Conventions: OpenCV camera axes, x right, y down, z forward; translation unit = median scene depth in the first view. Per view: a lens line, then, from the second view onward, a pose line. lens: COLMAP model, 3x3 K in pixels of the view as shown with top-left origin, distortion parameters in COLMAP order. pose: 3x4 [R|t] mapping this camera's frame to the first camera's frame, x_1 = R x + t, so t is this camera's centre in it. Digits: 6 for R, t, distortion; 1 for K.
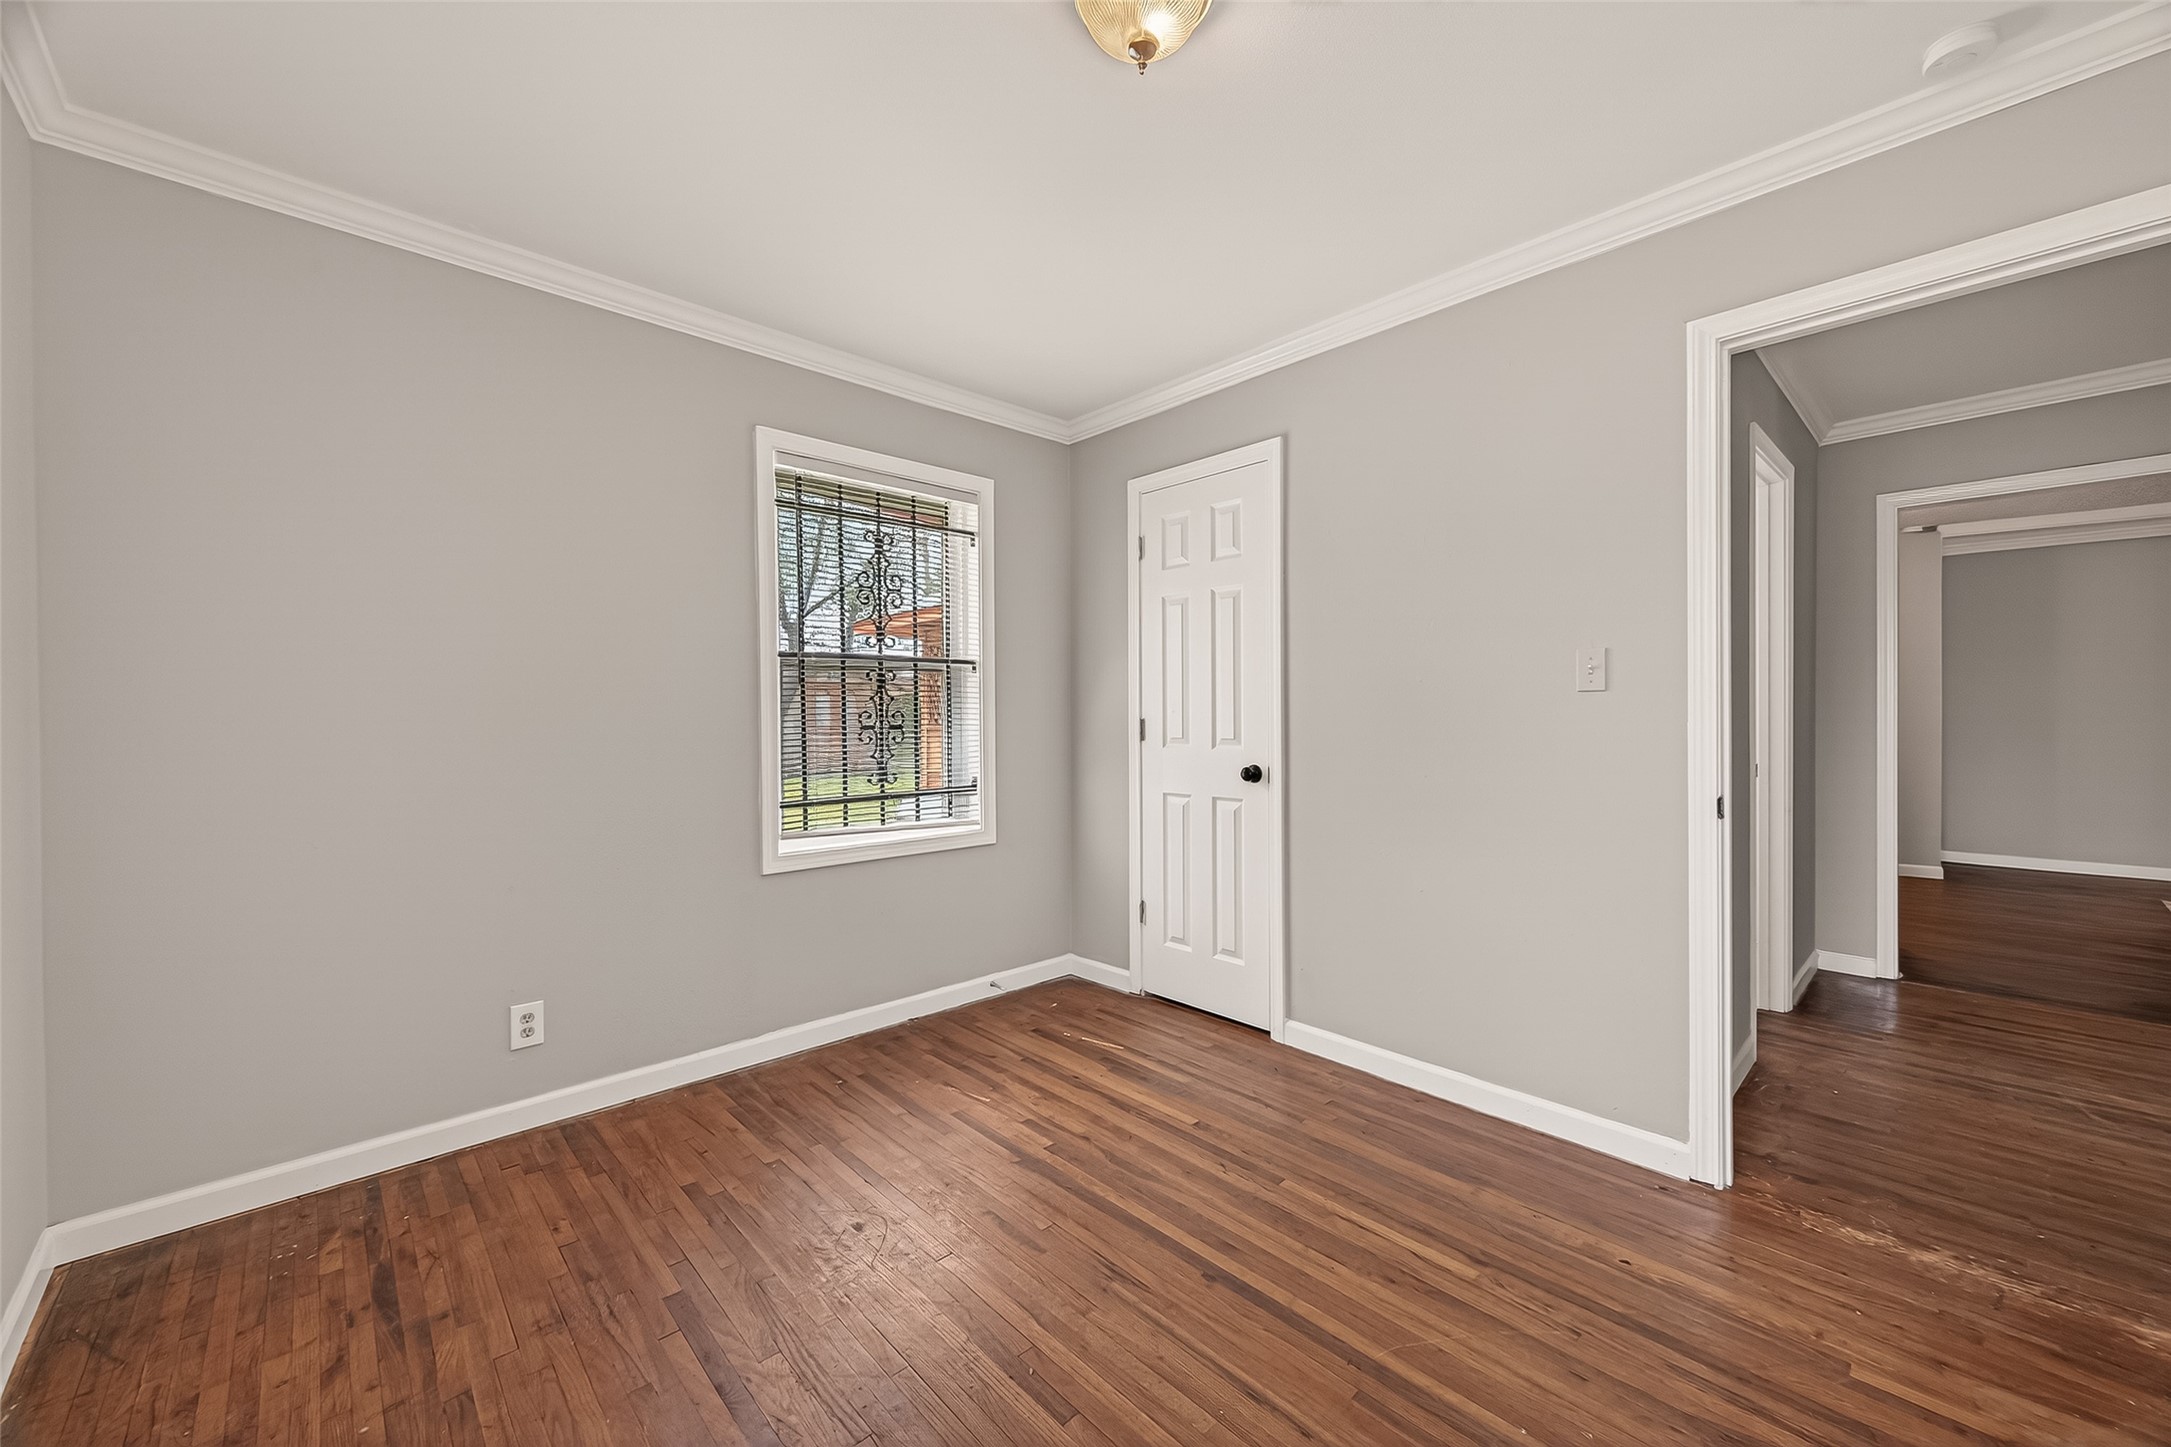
lens RADIAL K [[863.5, 0, 1090.0], [0, 863.5, 710.2], [0, 0, 1]] dist [0.000437, -0.000290]
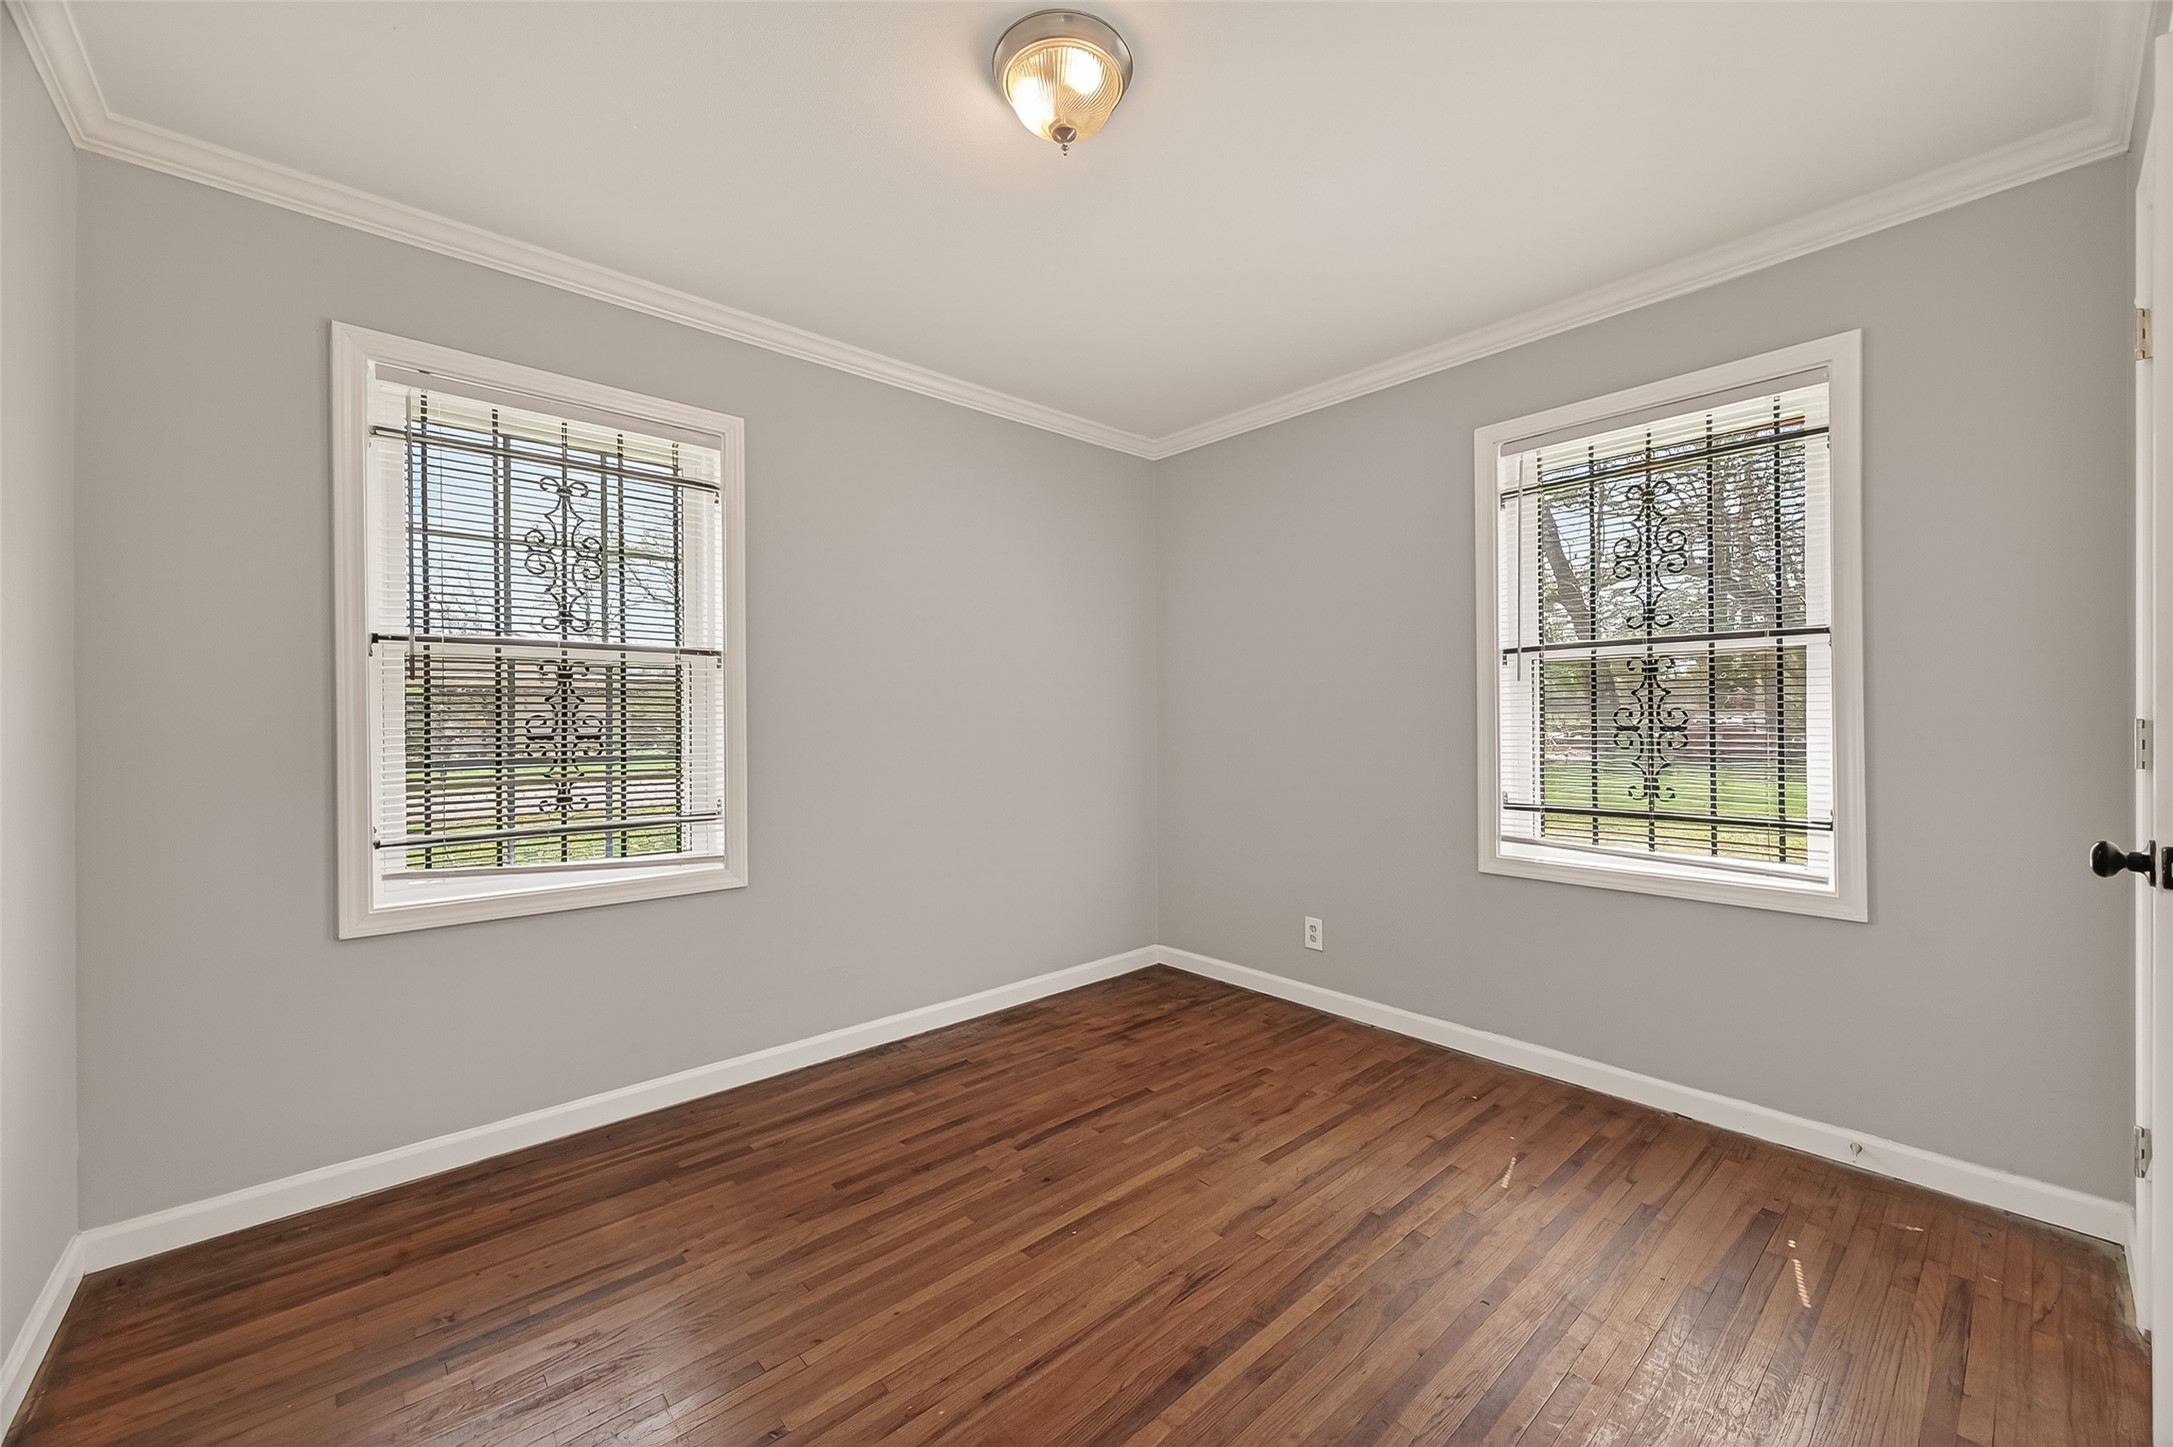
lens RADIAL K [[864.3, 0, 1081.9], [0, 864.3, 704.0], [0, 0, 1]] dist [0.000437, -0.000290]
pose [[-0.047289, -0.005825, -0.998864, 0.691938], [0.012918, 0.999896, -0.006443, -0.004881], [0.998798, -0.013208, -0.047209, 0.618731]]
